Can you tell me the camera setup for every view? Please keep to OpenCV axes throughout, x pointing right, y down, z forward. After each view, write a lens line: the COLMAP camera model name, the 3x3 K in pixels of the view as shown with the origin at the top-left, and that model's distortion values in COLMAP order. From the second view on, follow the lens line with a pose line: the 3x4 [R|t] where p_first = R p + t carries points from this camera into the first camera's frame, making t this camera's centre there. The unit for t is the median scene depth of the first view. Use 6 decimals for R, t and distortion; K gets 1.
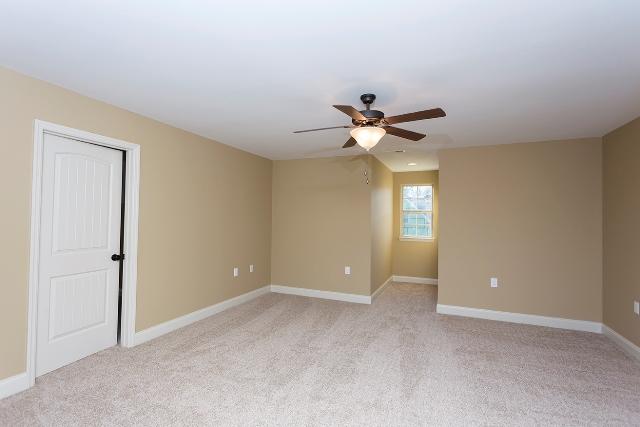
lens RADIAL K [[306.8, 0, 325.5], [0, 306.8, 211.5], [0, 0, 1]] dist [0.004822, 0.000263]
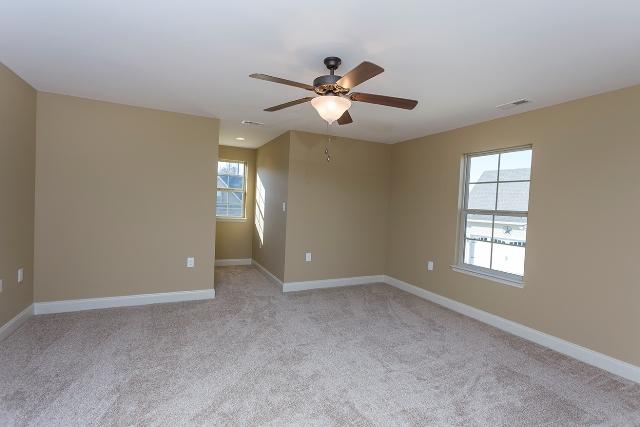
lens RADIAL K [[306.8, 0, 315.2], [0, 306.8, 206.2], [0, 0, 1]] dist [0.004822, 0.000263]
pose [[0.666744, 0.002296, 0.745283, -0.305501], [-0.049788, 0.997899, 0.041467, -0.000421], [-0.743622, -0.064754, 0.665457, 0.249702]]
